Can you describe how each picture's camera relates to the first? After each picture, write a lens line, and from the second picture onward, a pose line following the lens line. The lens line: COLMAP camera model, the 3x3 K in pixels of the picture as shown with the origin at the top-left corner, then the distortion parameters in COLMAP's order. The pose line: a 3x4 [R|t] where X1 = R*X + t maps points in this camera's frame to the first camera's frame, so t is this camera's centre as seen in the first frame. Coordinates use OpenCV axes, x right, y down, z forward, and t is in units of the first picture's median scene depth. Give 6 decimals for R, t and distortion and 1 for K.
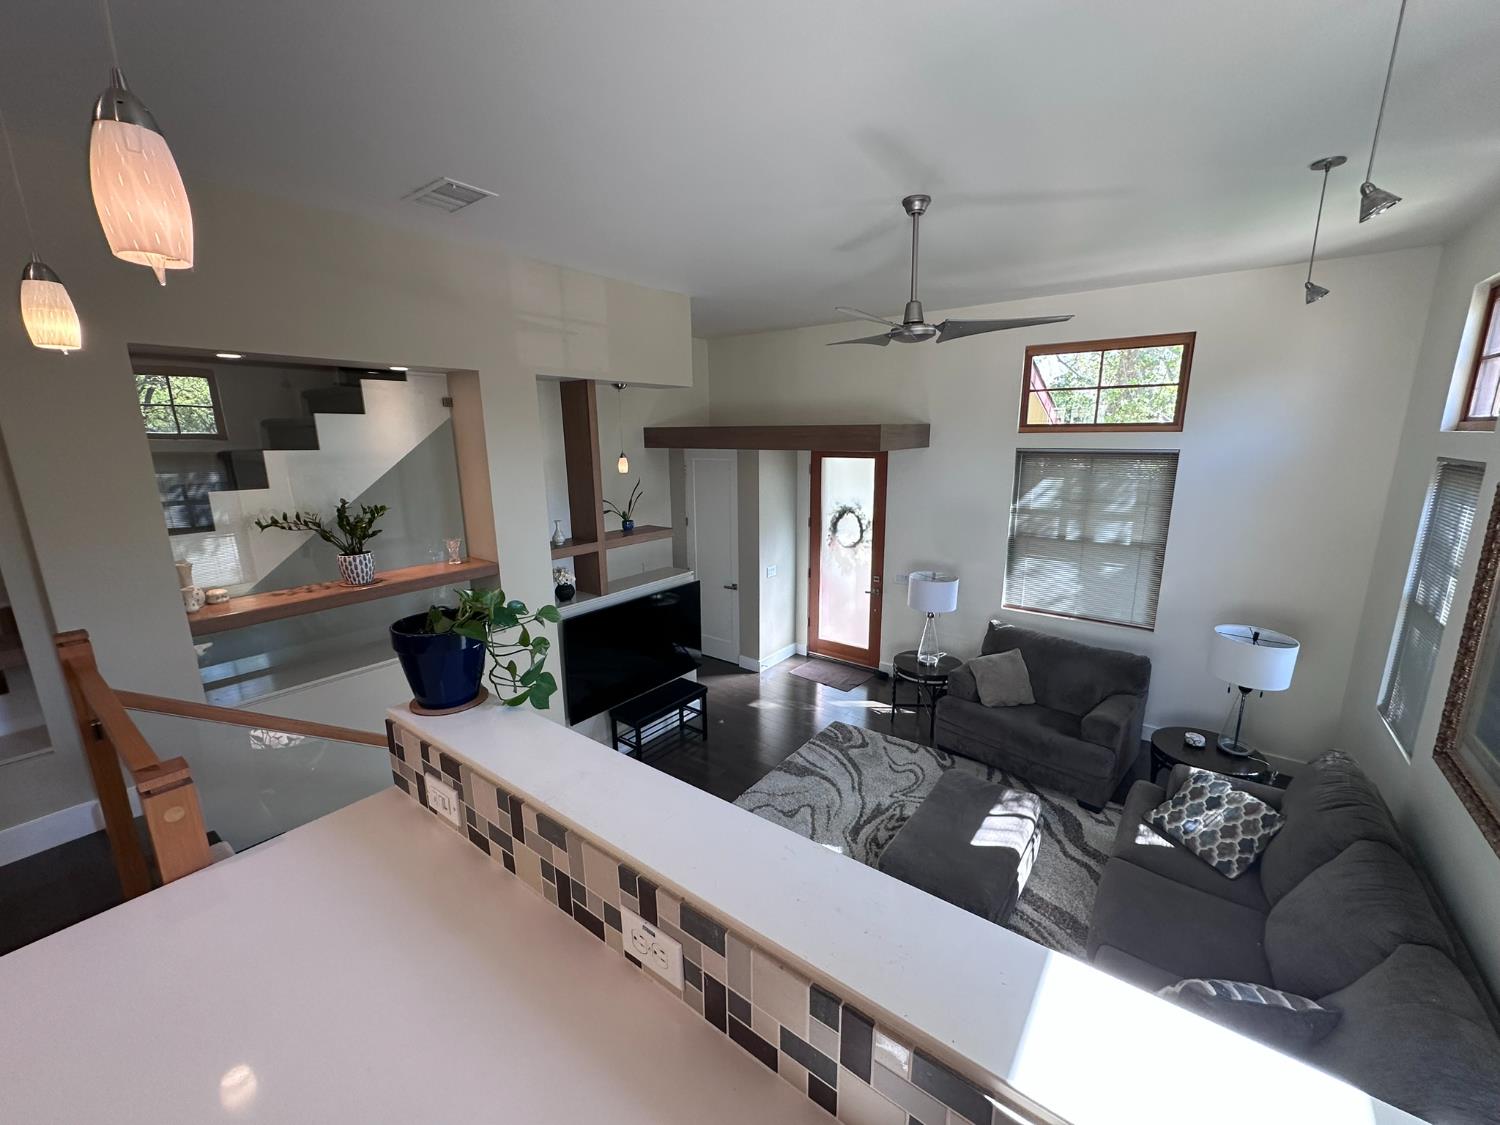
lens RADIAL K [[599.4, 0, 754.0], [0, 599.4, 566.3], [0, 0, 1]] dist [-0.001290, -0.000185]
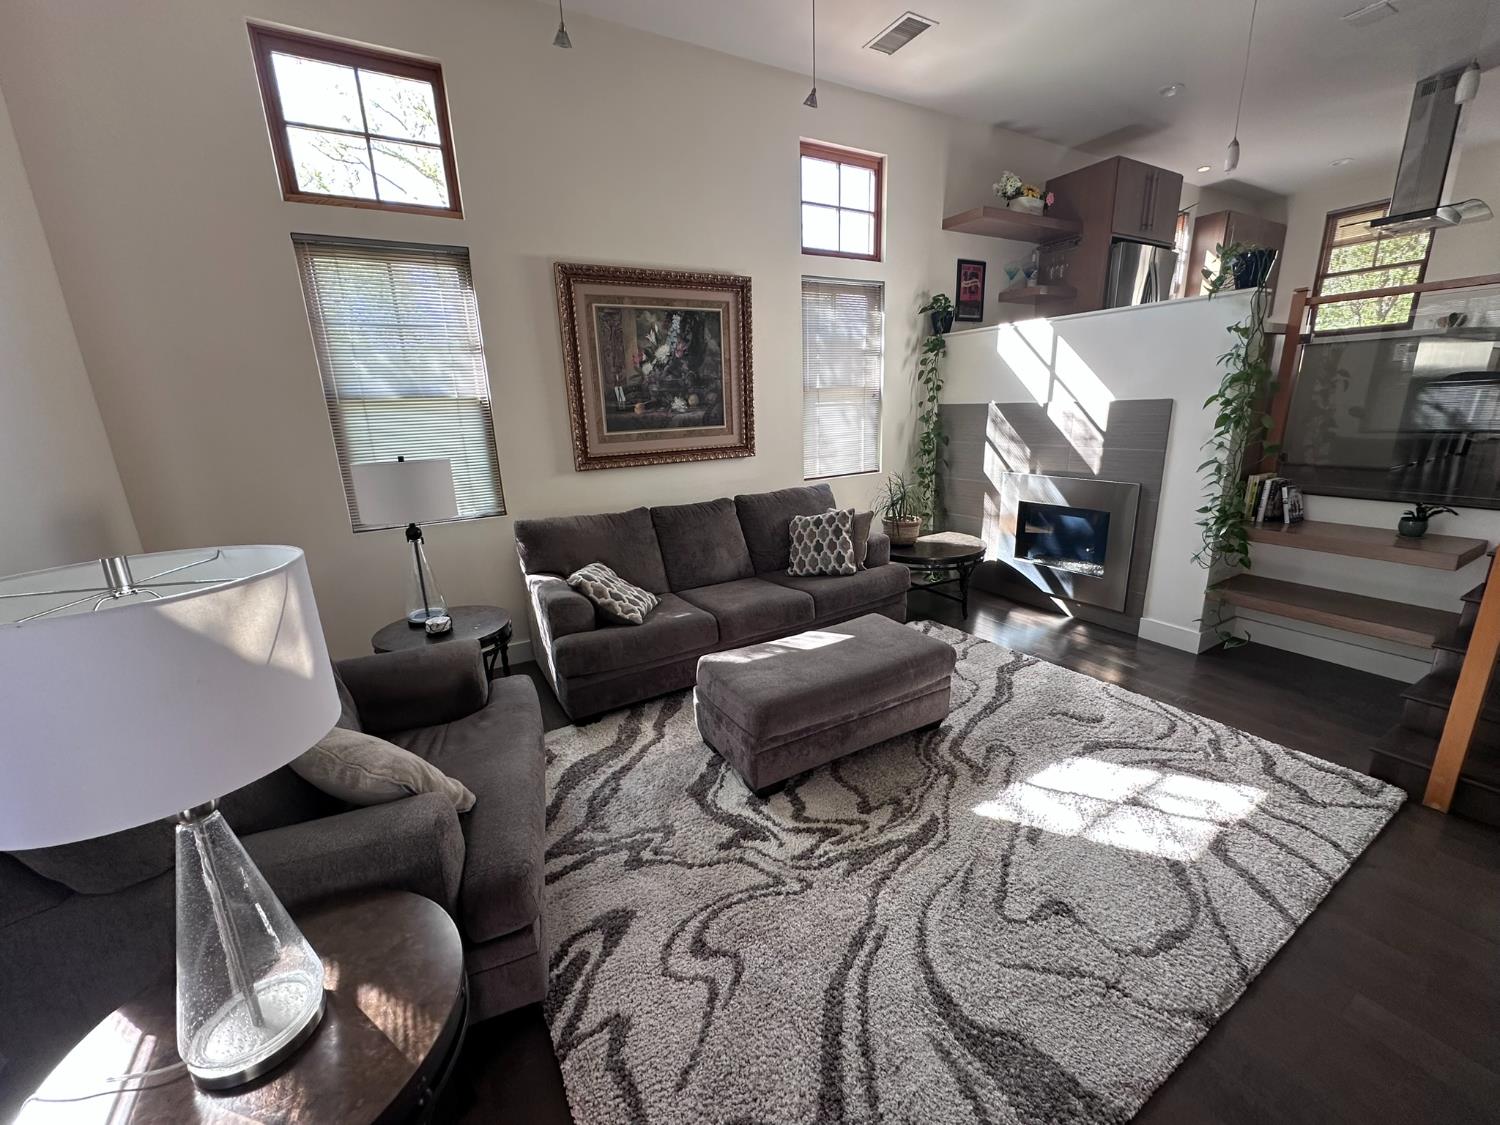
lens RADIAL K [[596.2, 0, 750.0], [0, 596.2, 562.5], [0, 0, 1]] dist [0.001446, 0.000140]
pose [[-0.919115, -0.063296, 0.388871, 0.097422], [0.127138, 0.886559, 0.444802, -0.037653], [-0.372911, 0.458264, -0.806803, 1.134733]]
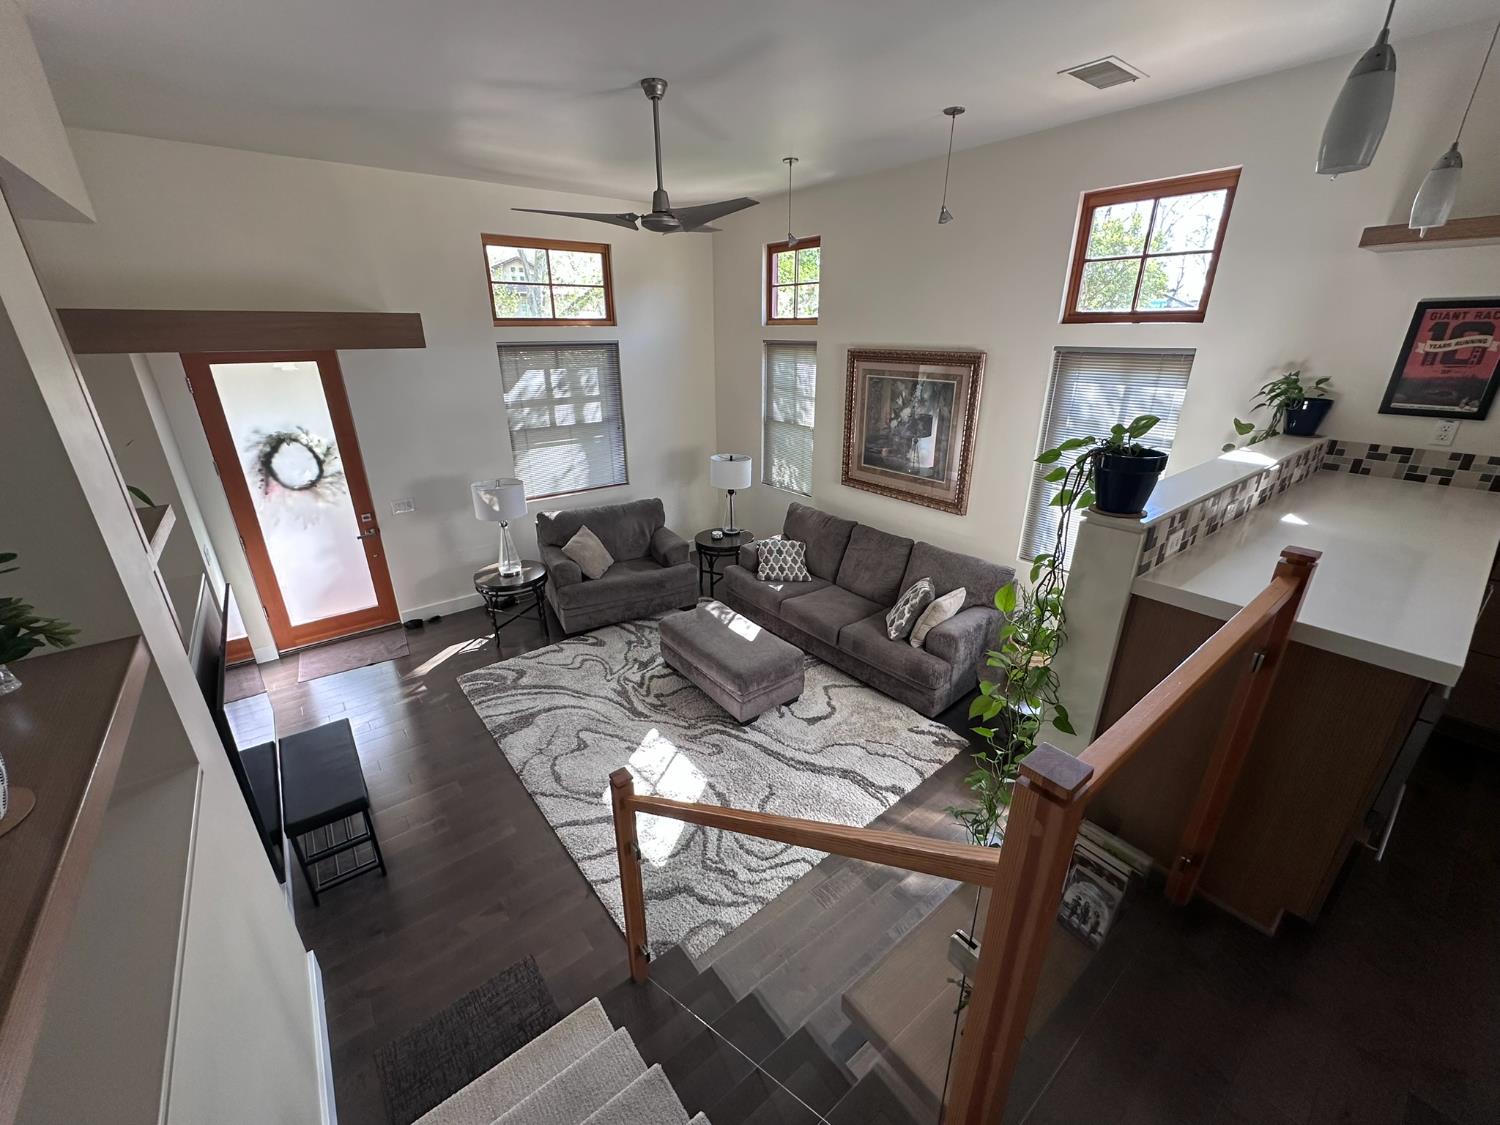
lens RADIAL K [[596.2, 0, 750.0], [0, 596.2, 562.5], [0, 0, 1]] dist [0.001446, 0.000140]
pose [[0.257011, -0.347626, 0.901721, -0.528396], [0.212021, 0.930615, 0.298334, -0.068002], [-0.942864, 0.114508, 0.312882, 0.362638]]
